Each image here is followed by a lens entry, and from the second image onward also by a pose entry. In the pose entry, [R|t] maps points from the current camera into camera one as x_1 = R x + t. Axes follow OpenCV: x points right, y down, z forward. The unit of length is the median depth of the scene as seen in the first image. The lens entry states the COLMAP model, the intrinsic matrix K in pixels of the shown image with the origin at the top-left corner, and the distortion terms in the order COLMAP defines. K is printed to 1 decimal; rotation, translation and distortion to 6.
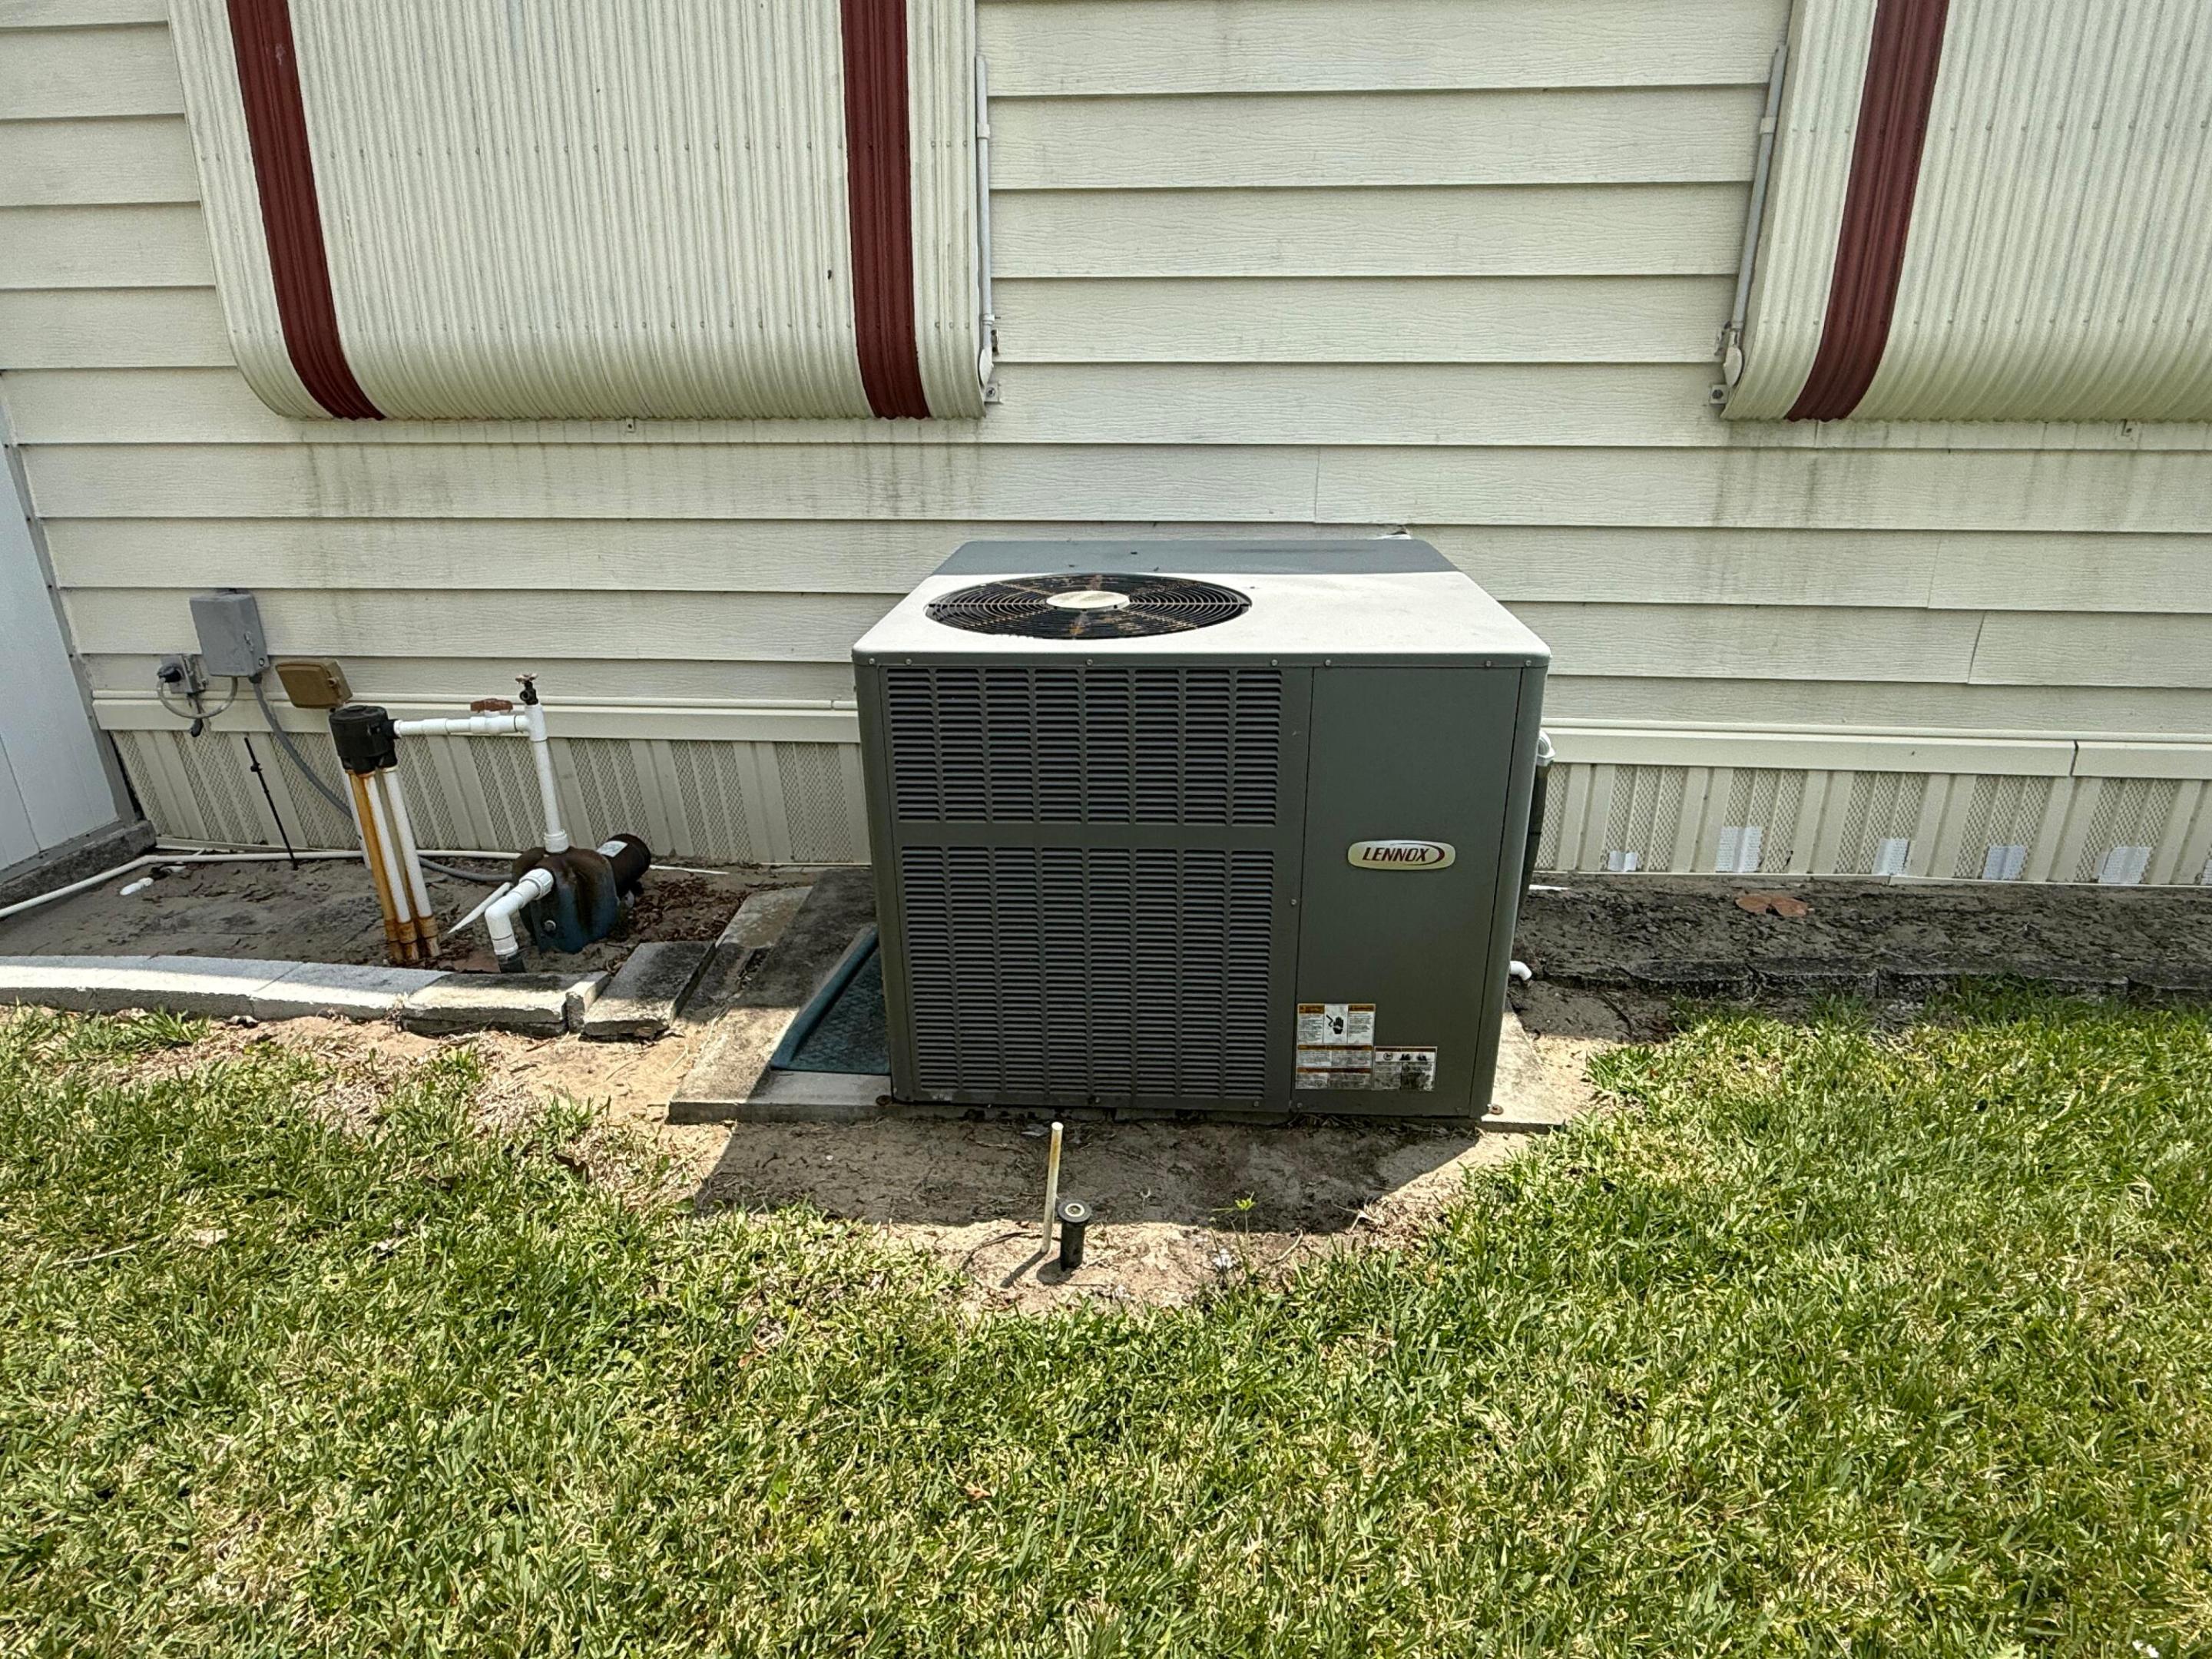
lens RADIAL K [[1211.1, 0, 1106.0], [0, 1211.1, 829.5], [0, 0, 1]] dist [-0.001530, -0.000527]
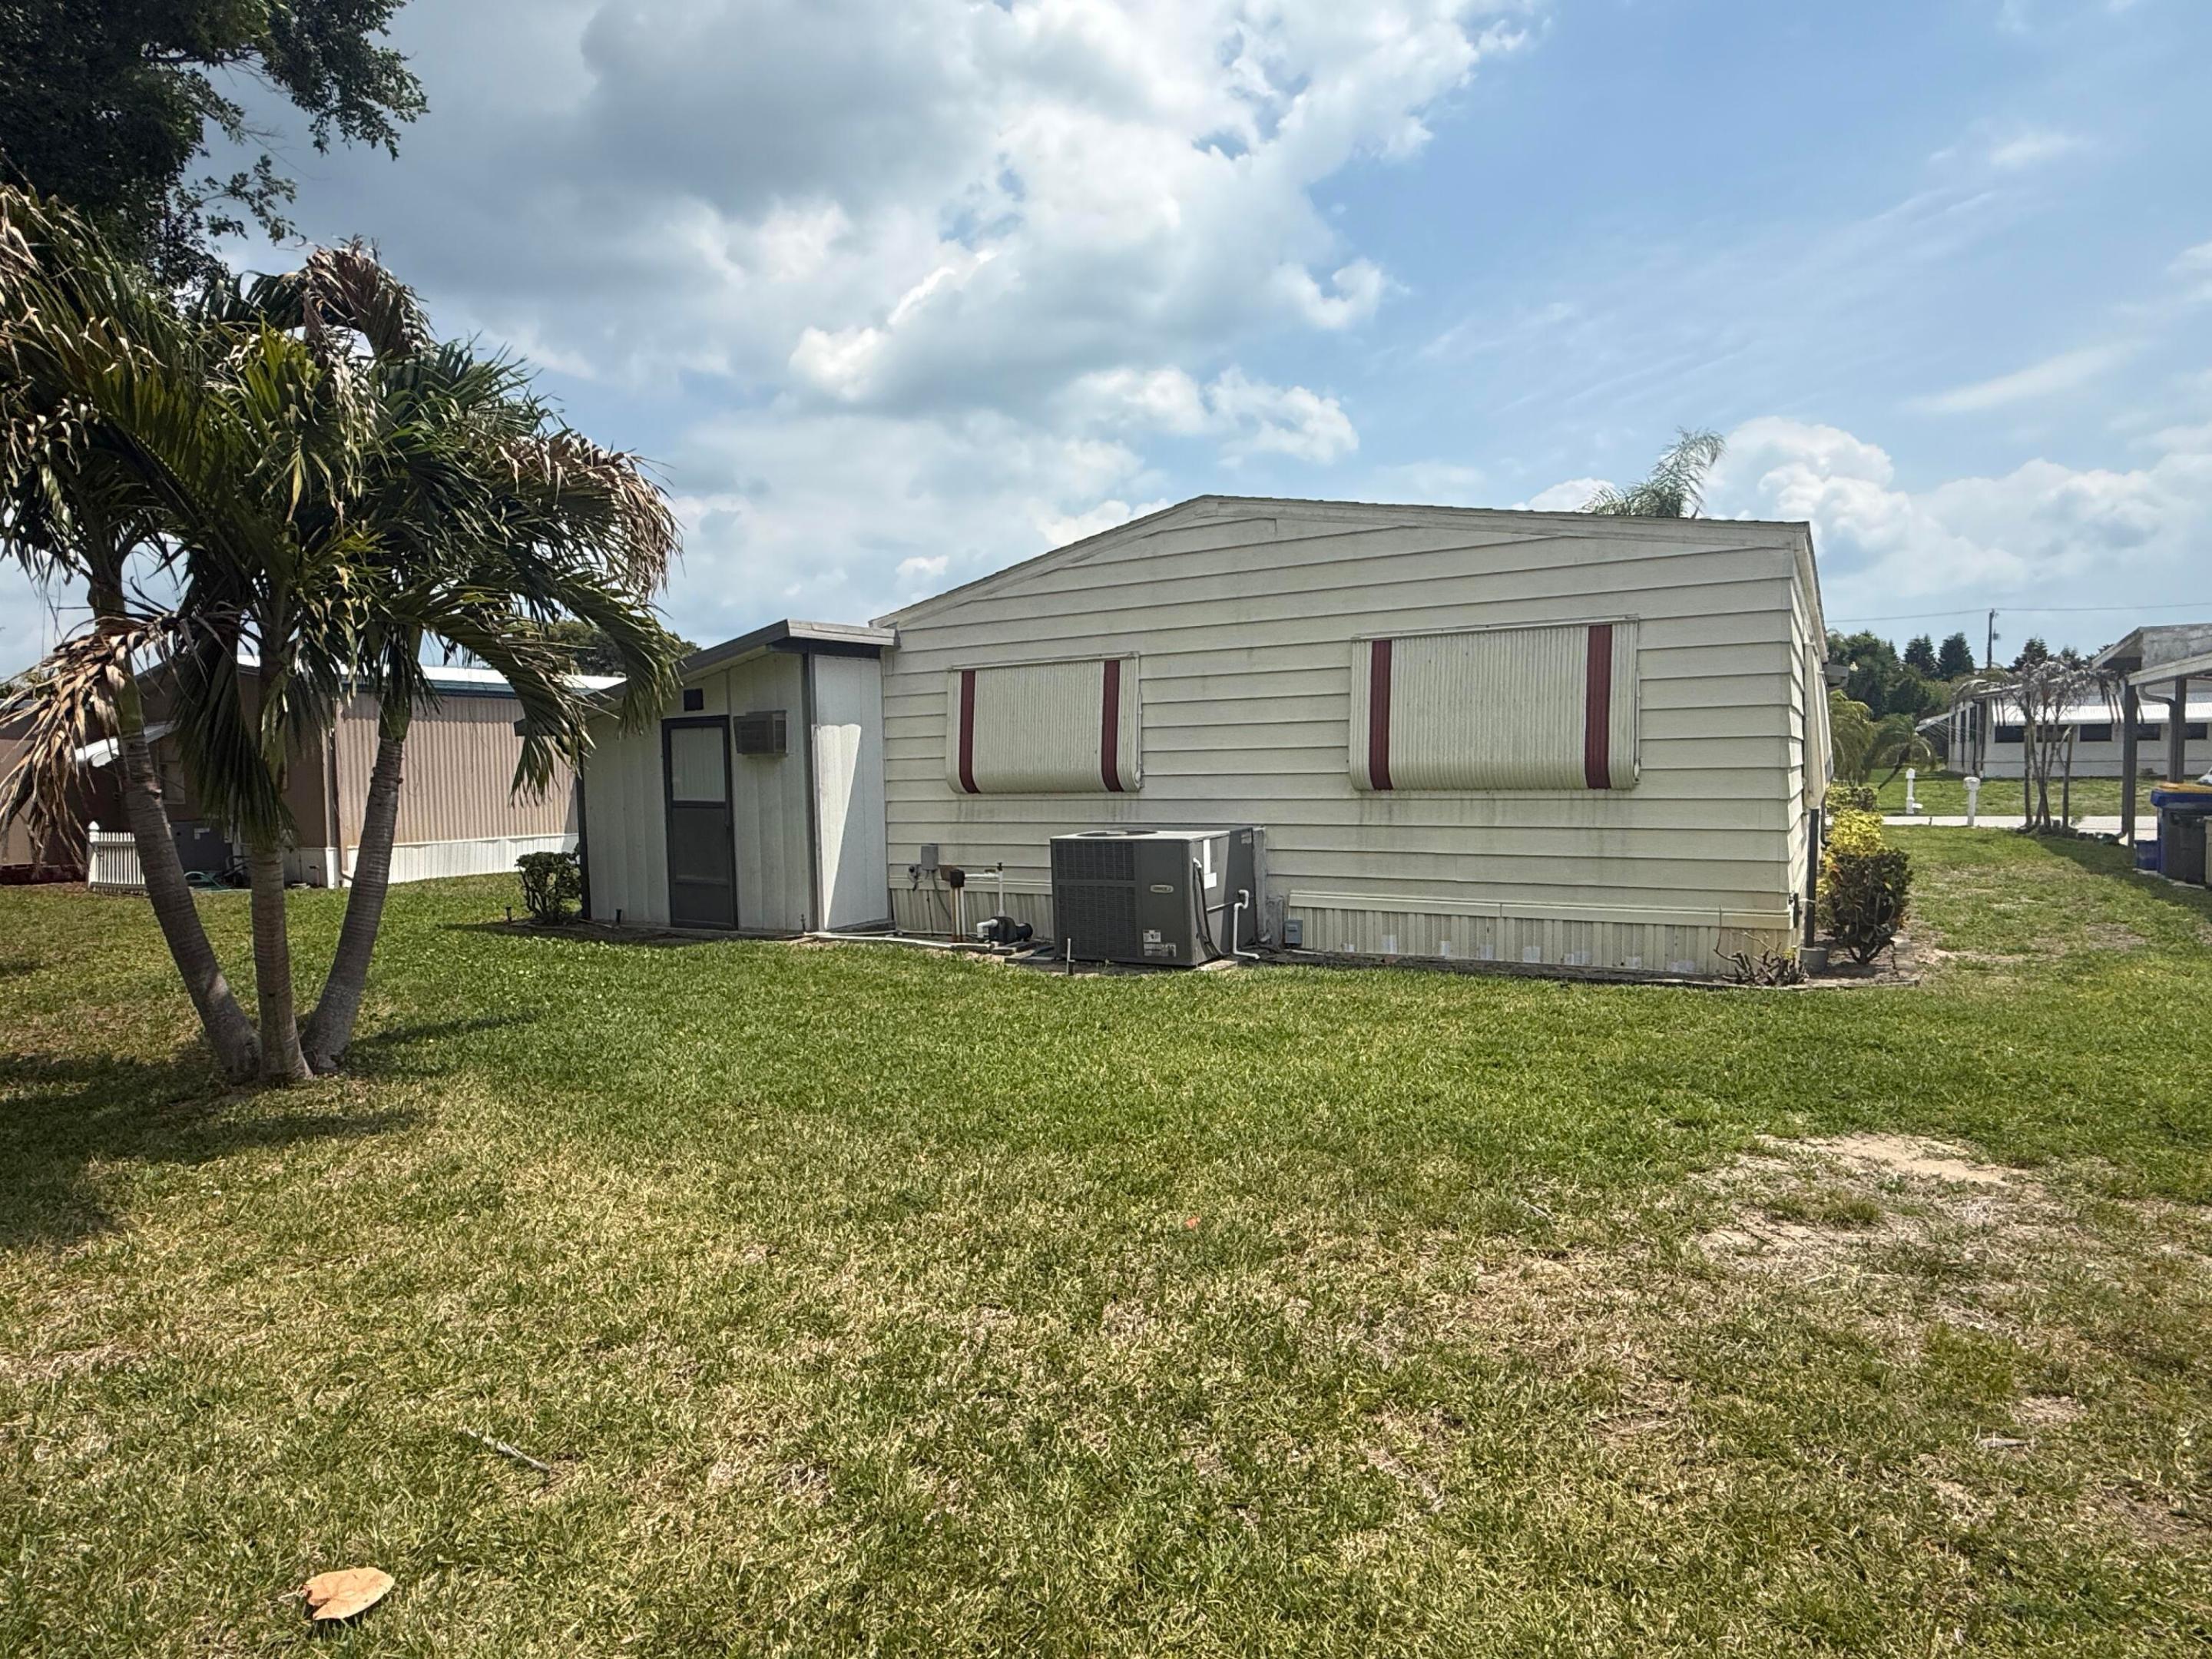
lens RADIAL K [[1211.1, 0, 1106.0], [0, 1211.1, 829.5], [0, 0, 1]] dist [-0.001530, -0.000527]
pose [[0.894393, 0.007048, -0.447227, 1.256306], [-0.143726, 0.951378, -0.272438, 0.641109], [0.423561, 0.307945, 0.851919, -1.734833]]
